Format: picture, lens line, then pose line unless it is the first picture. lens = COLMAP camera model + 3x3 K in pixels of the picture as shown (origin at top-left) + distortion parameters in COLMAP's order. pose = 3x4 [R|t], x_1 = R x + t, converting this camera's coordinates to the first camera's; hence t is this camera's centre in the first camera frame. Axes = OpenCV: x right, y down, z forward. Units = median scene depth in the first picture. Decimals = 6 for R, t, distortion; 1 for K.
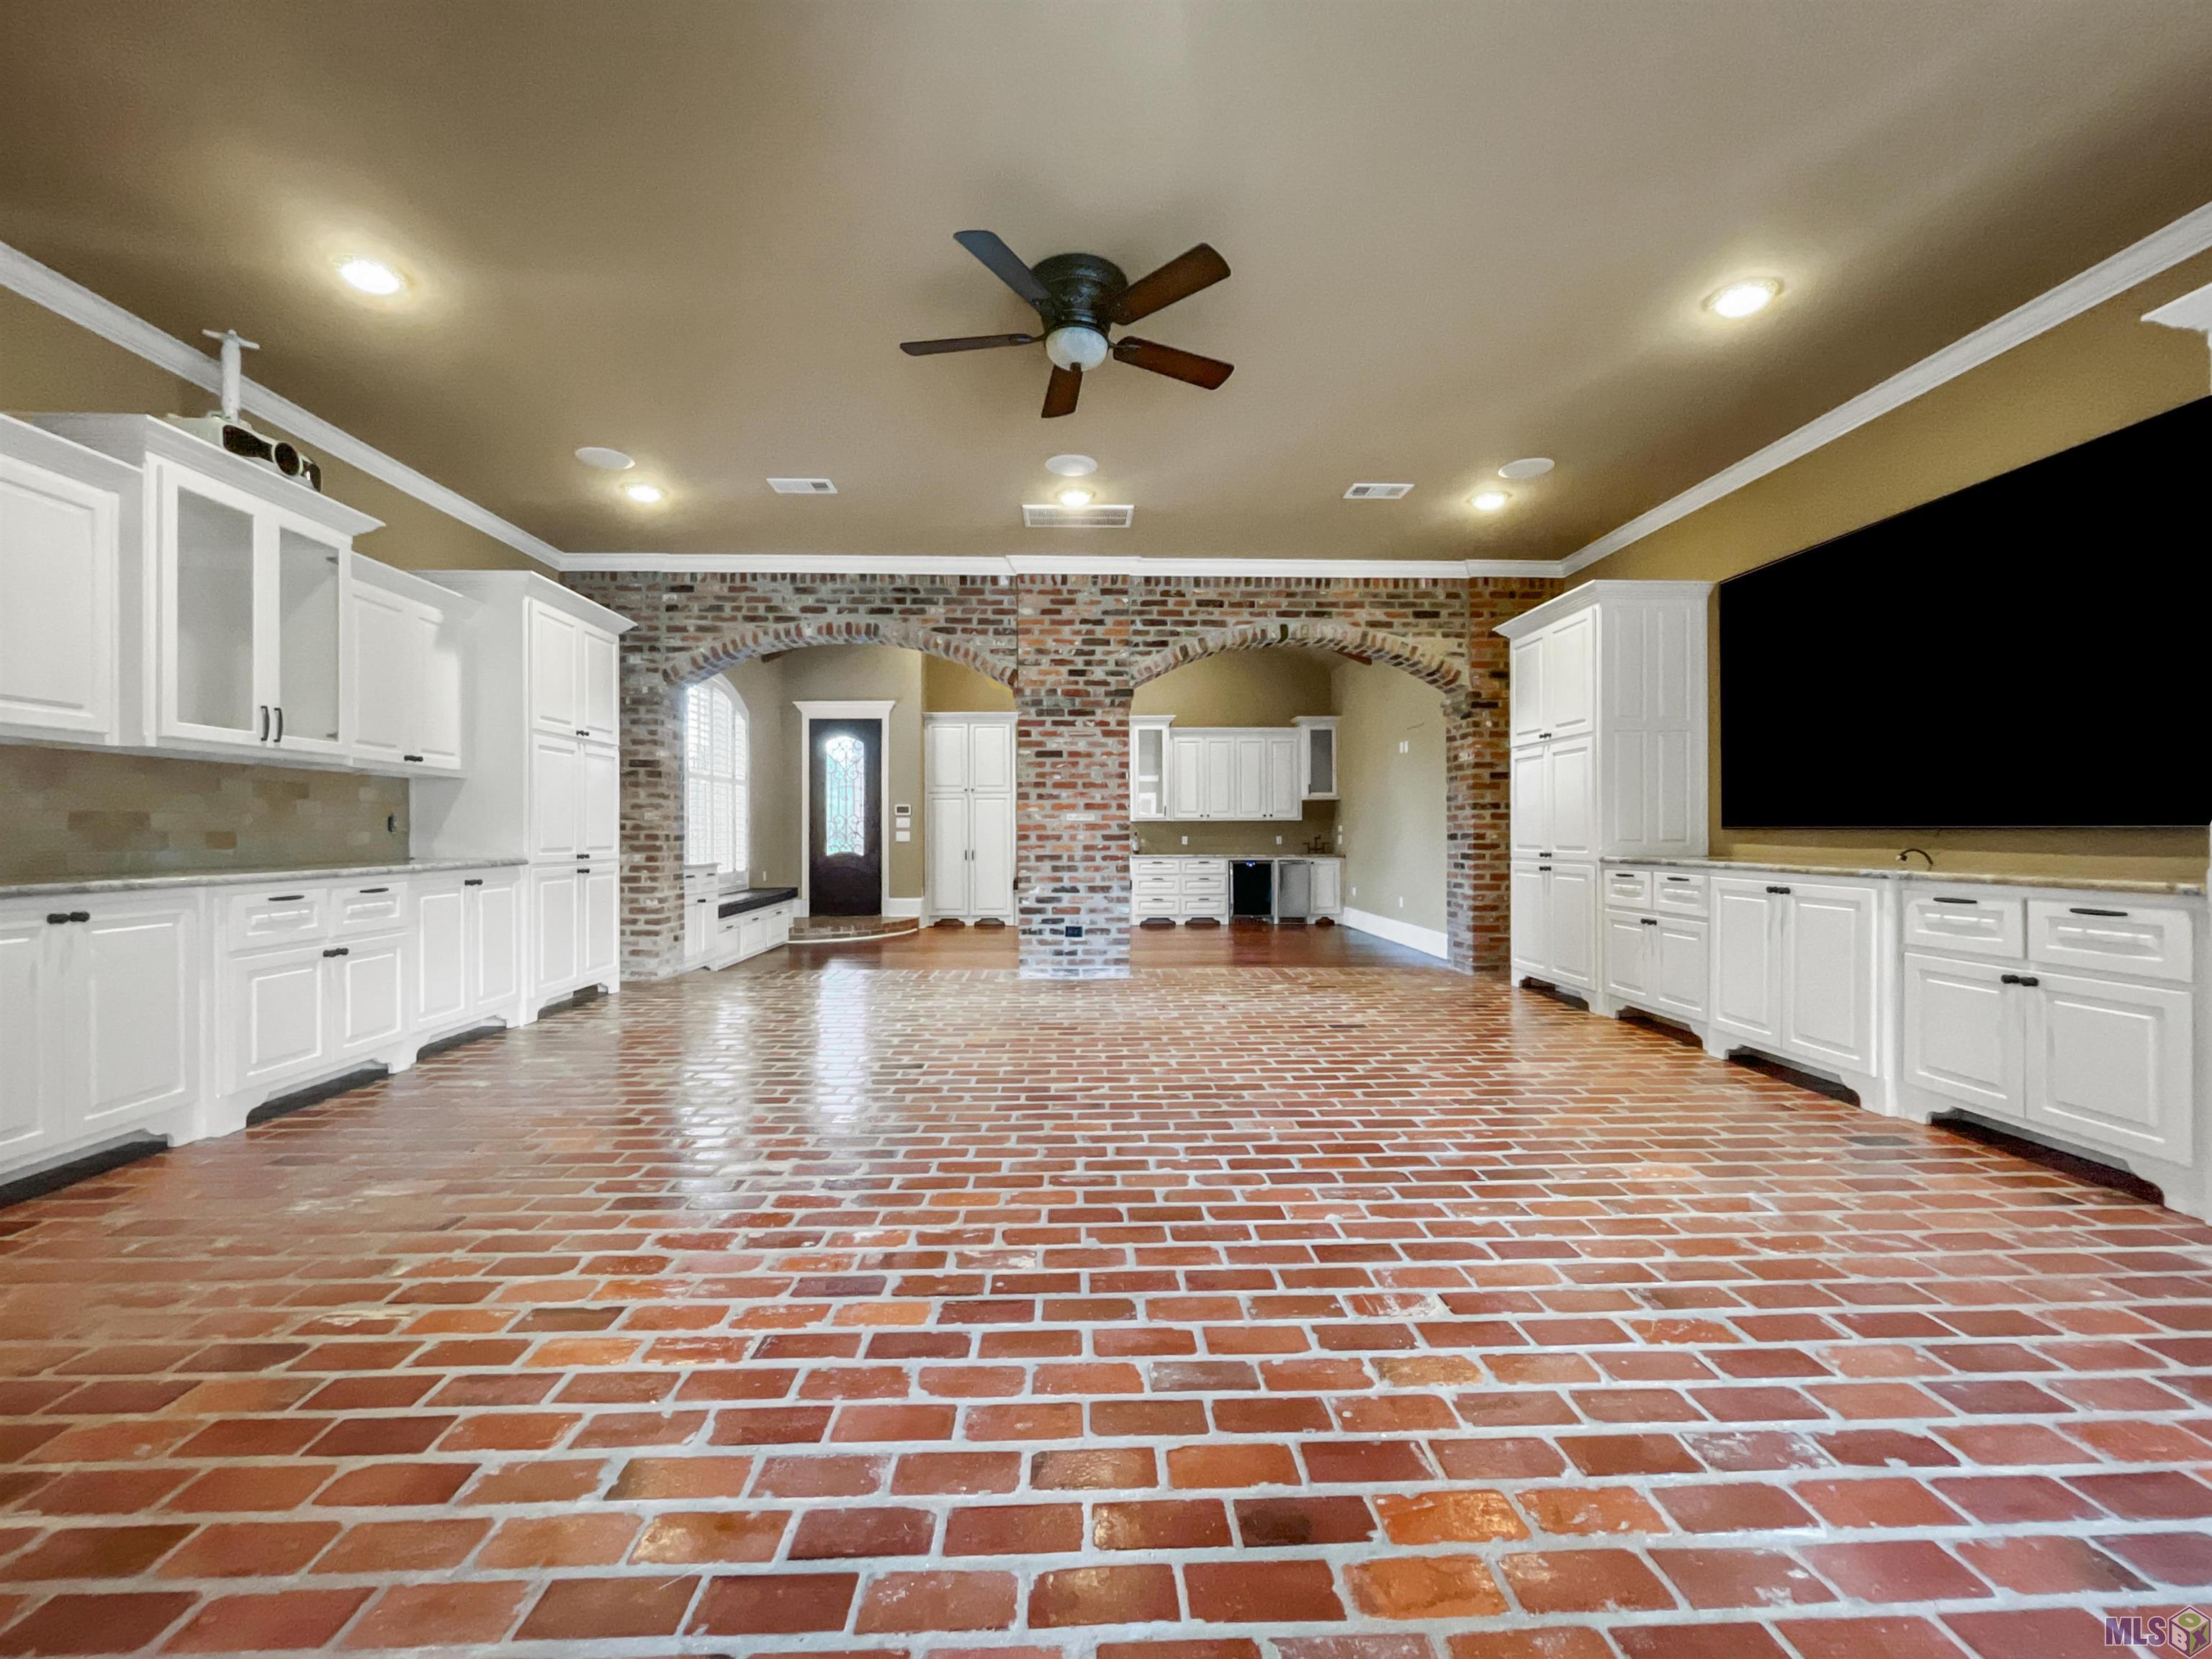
lens RADIAL K [[892.5, 0, 1106.0], [0, 892.5, 829.5], [0, 0, 1]] dist [-0.002476, -0.000458]
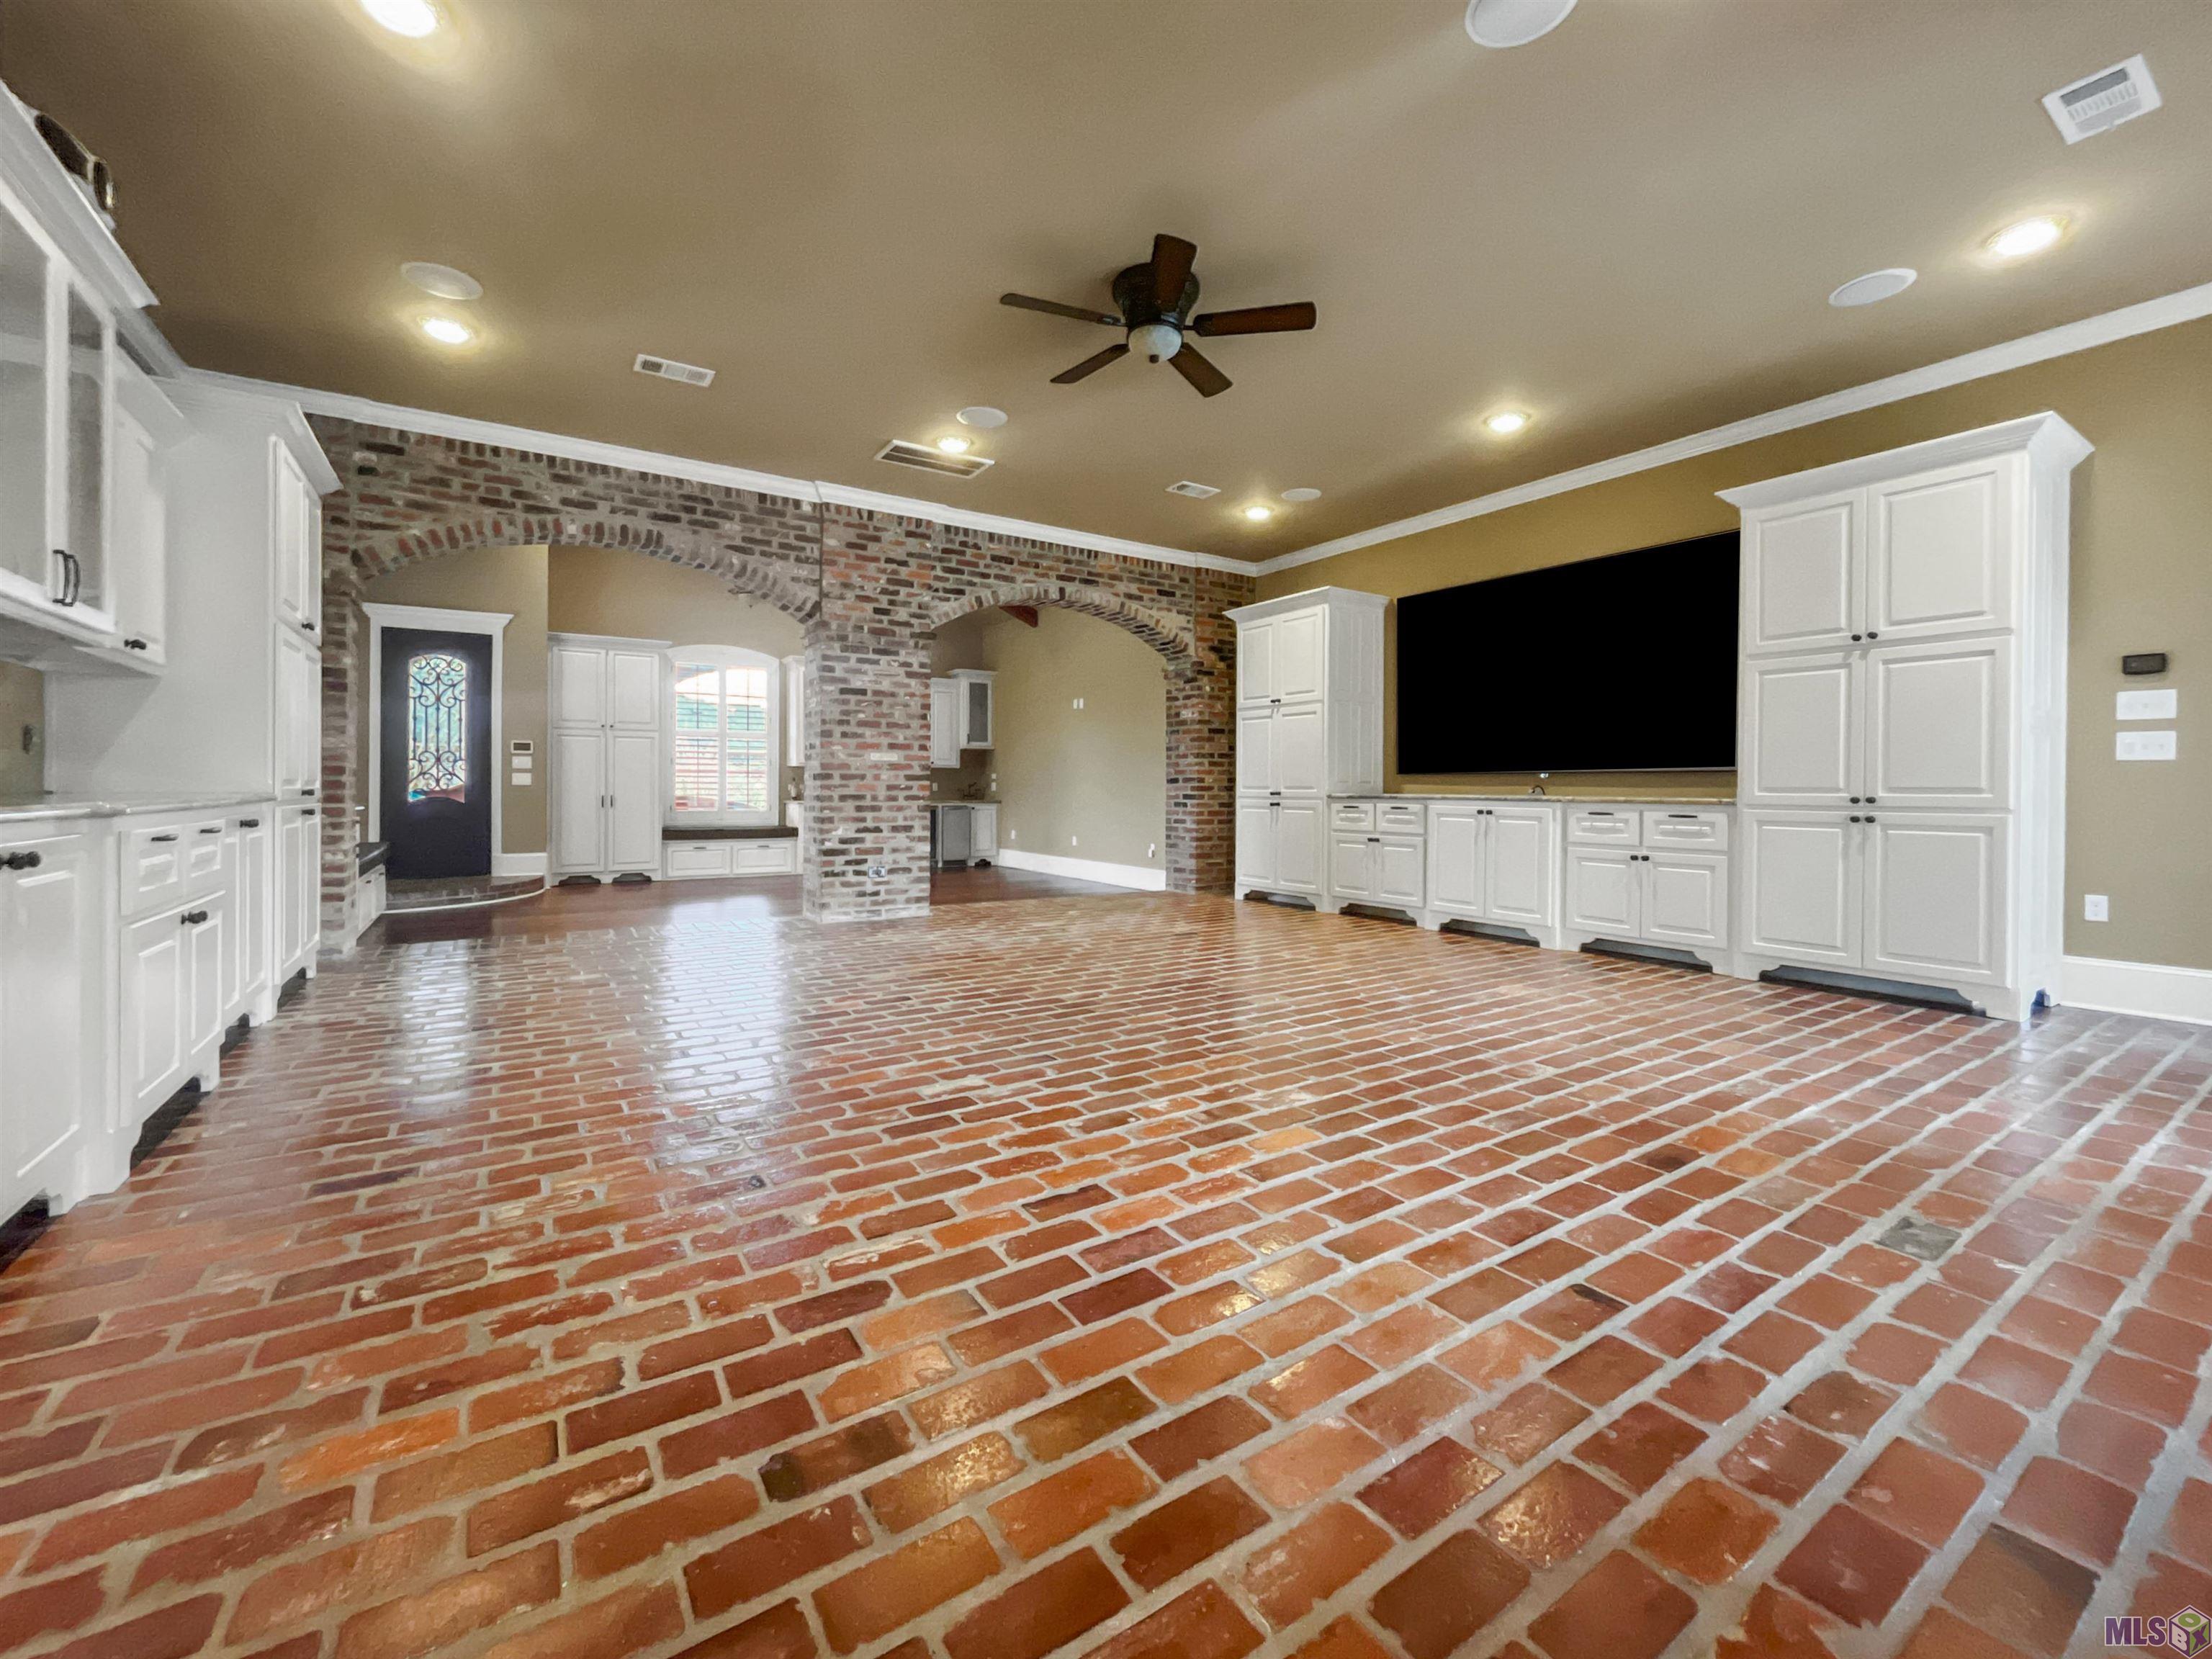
lens RADIAL K [[867.0, 0, 1151.2], [0, 867.0, 784.3], [0, 0, 1]] dist [-0.004205, -0.000249]
pose [[0.859073, 0.005735, 0.511821, -0.271599], [-0.007857, 0.999967, 0.001982, 0.012787], [-0.511792, -0.005724, 0.859090, 0.017200]]
